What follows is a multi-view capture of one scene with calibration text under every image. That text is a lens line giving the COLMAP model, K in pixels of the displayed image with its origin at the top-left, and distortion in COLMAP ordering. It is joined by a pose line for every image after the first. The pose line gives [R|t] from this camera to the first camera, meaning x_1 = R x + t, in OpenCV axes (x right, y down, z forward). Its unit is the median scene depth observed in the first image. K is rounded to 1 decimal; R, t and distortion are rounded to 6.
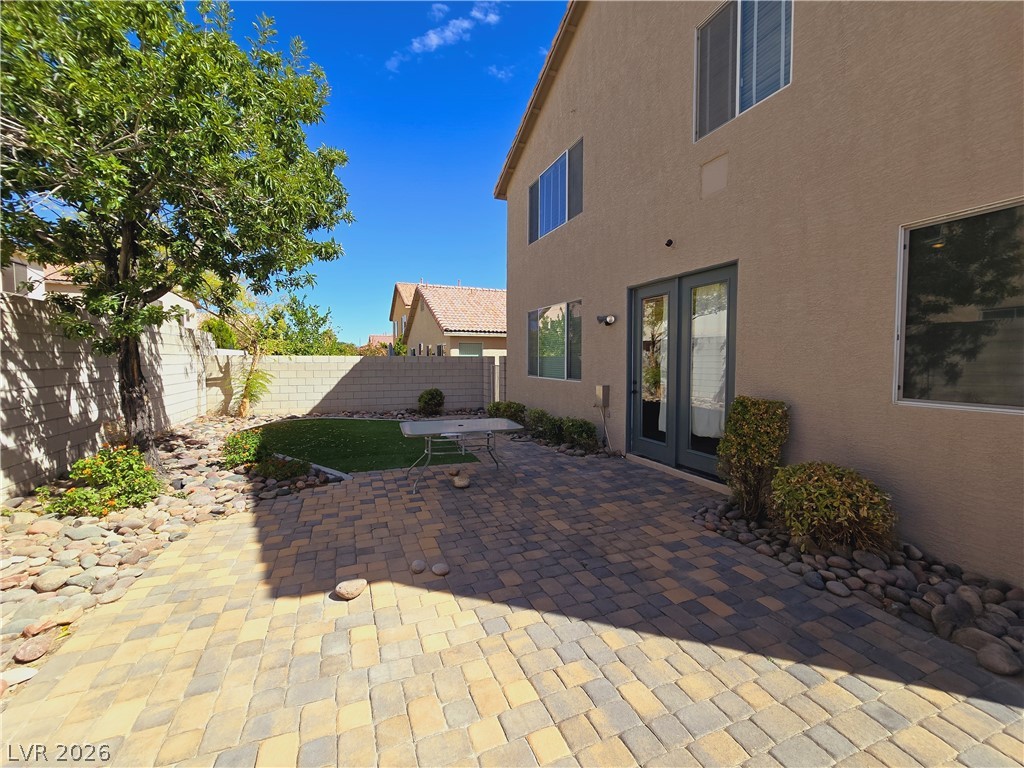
lens RADIAL K [[419.9, 0, 511.7], [0, 419.9, 380.7], [0, 0, 1]] dist [-0.001674, 0.000604]
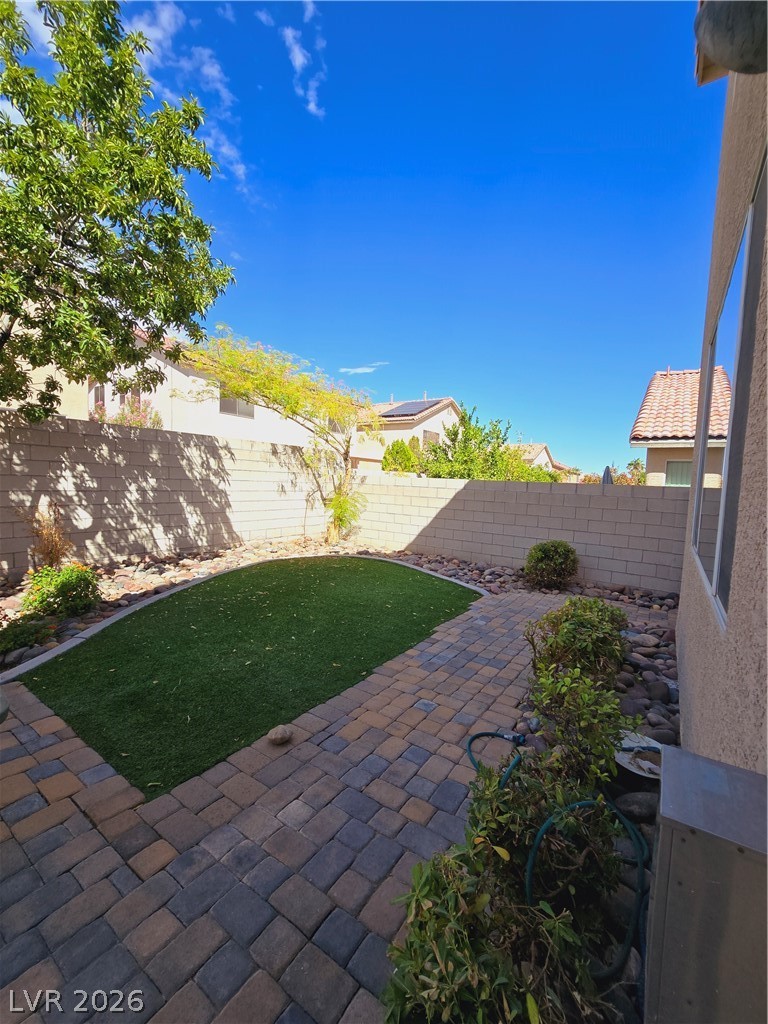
lens RADIAL K [[419.9, 0, 387.4], [0, 419.9, 513.1], [0, 0, 1]] dist [-0.001674, 0.000604]
pose [[0.571416, 0.084906, -0.816257, 0.197916], [-0.082607, 0.995533, 0.045726, -0.036494], [0.816493, 0.041300, 0.575877, 0.727892]]
